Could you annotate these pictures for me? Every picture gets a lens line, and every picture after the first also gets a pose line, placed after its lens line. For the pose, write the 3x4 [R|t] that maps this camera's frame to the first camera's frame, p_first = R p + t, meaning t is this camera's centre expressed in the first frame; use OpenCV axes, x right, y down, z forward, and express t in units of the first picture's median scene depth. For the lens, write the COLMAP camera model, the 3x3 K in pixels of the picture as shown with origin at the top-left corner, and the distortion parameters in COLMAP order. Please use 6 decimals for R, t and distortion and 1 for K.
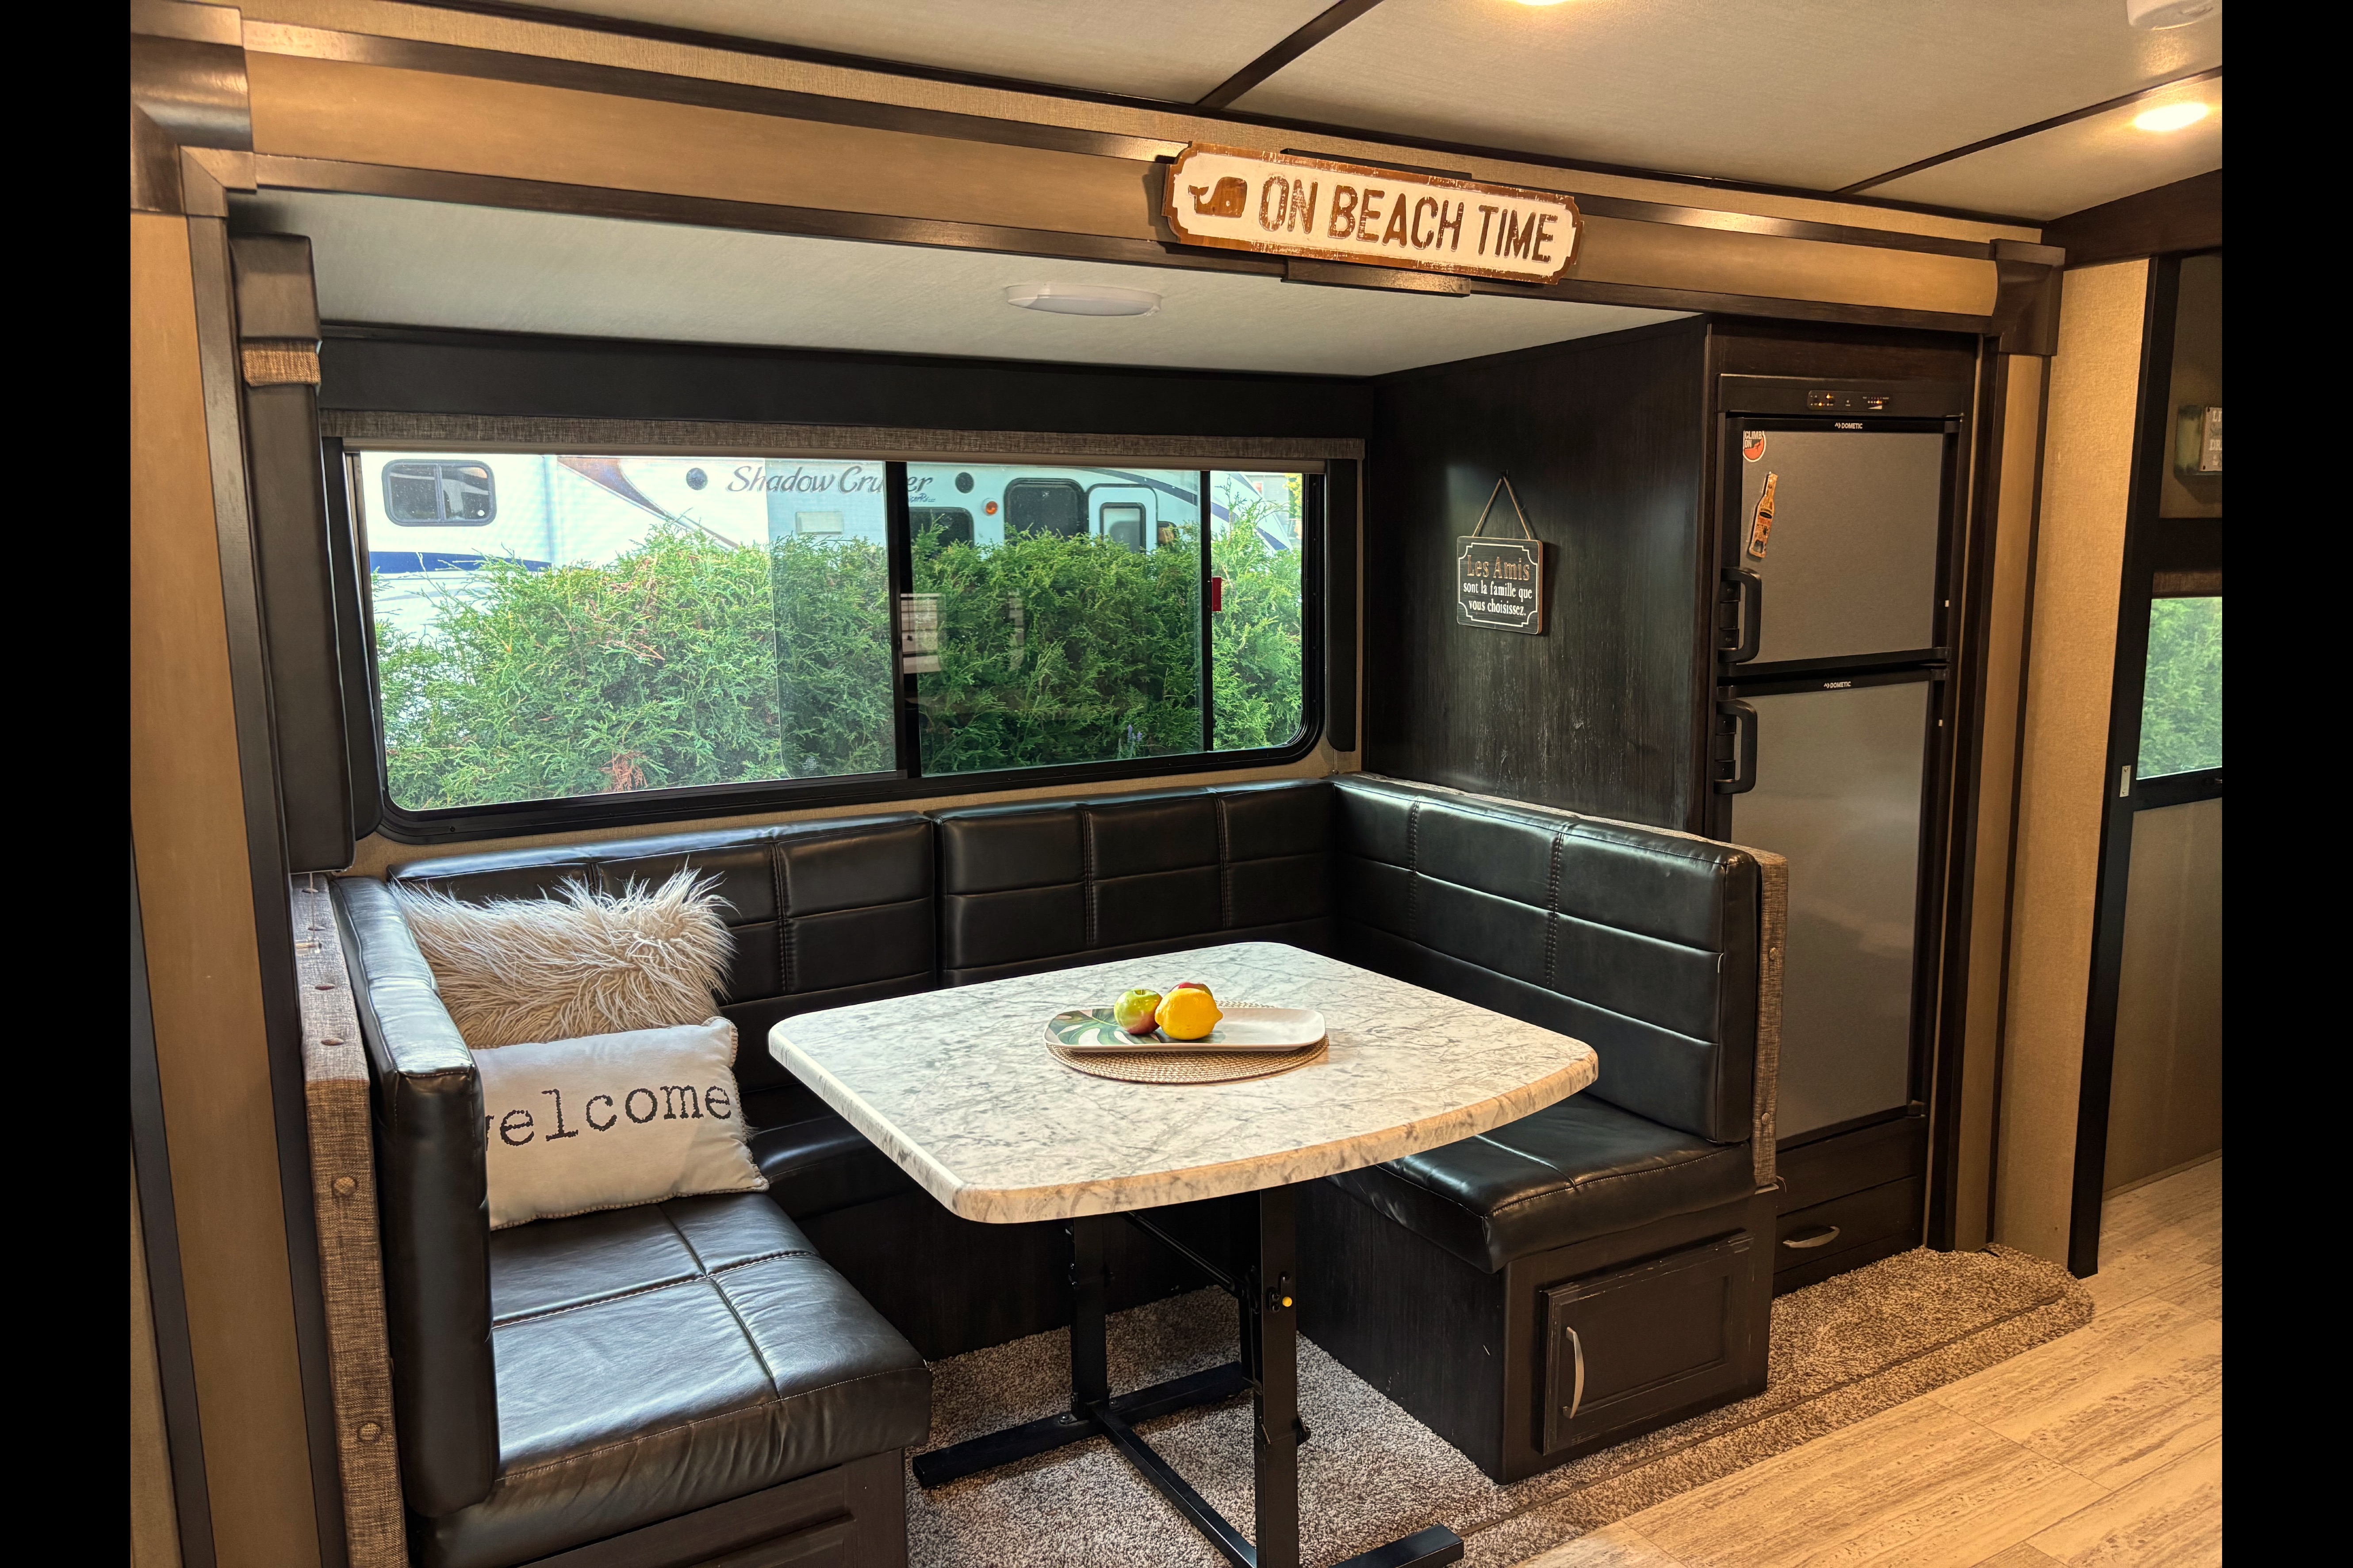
lens RADIAL K [[1610.4, 0, 1165.3], [0, 1610.4, 789.1], [0, 0, 1]] dist [0.028411, -0.017928]
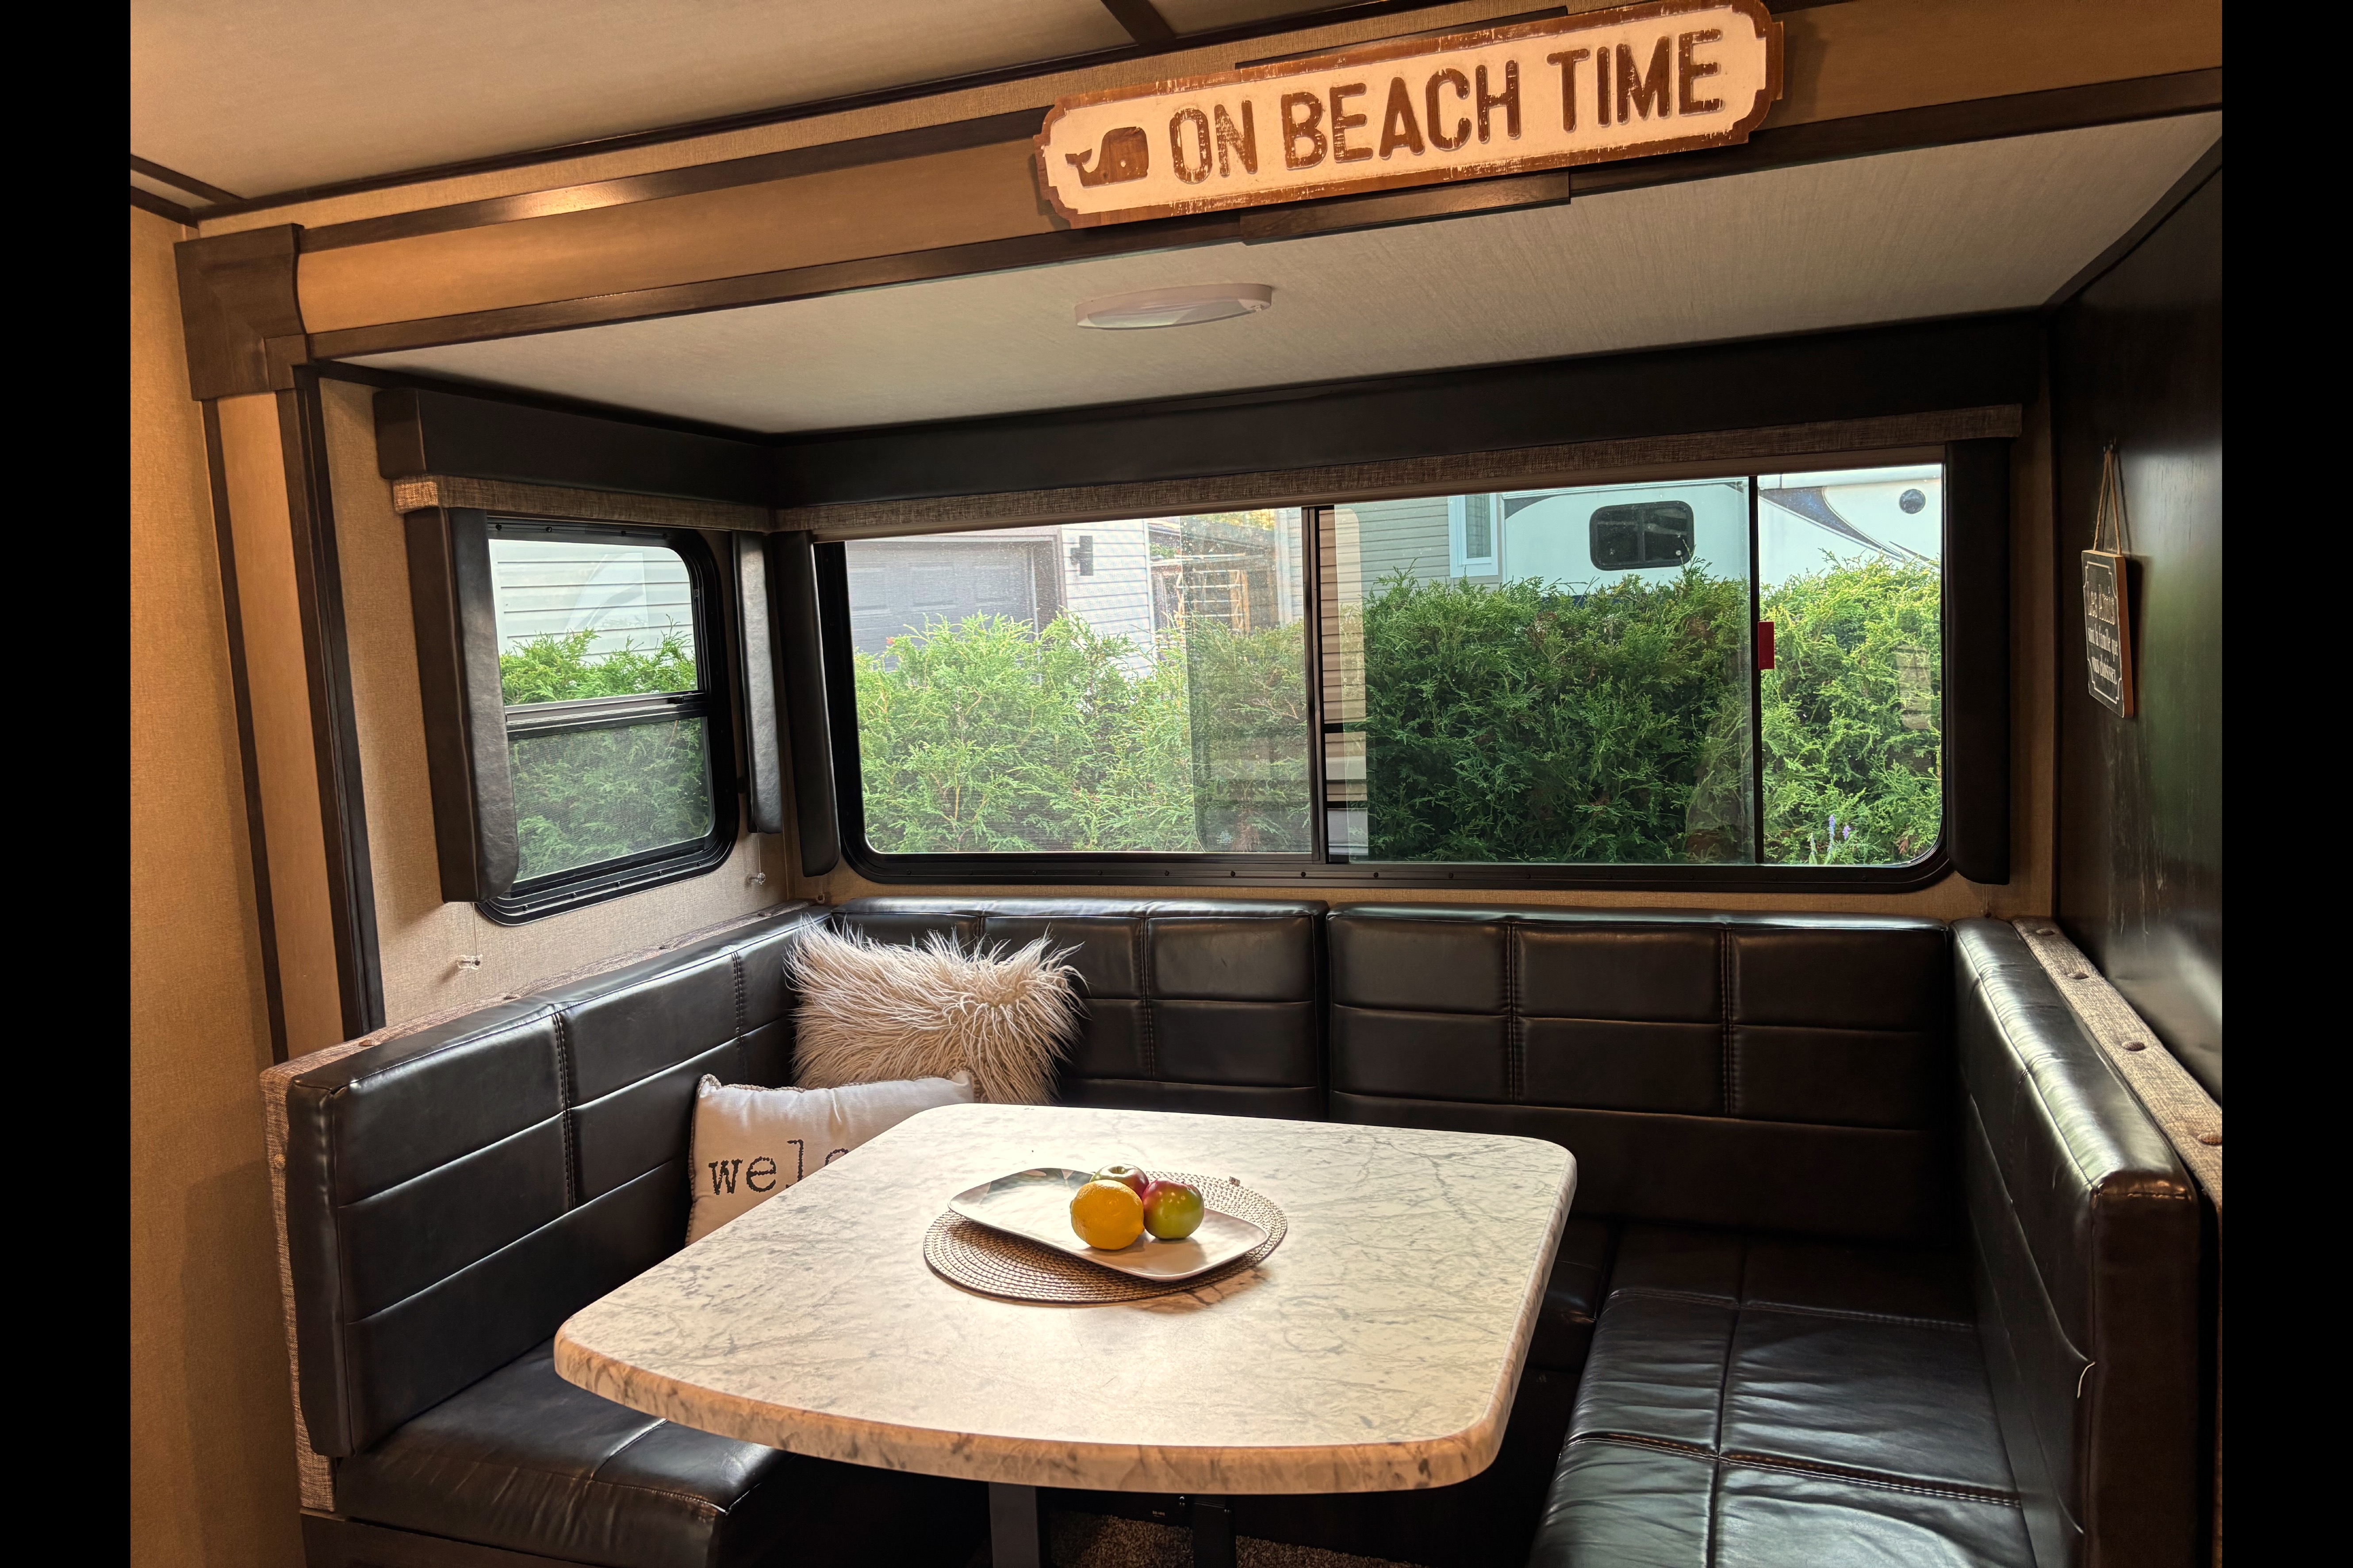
lens RADIAL K [[1610.4, 0, 1180.1], [0, 1610.4, 785.4], [0, 0, 1]] dist [0.028411, -0.017928]
pose [[0.646017, 0.057527, -0.761152, 0.605656], [-0.072056, 0.997299, 0.014218, -0.075626], [0.759914, 0.045661, 0.648418, 0.497213]]
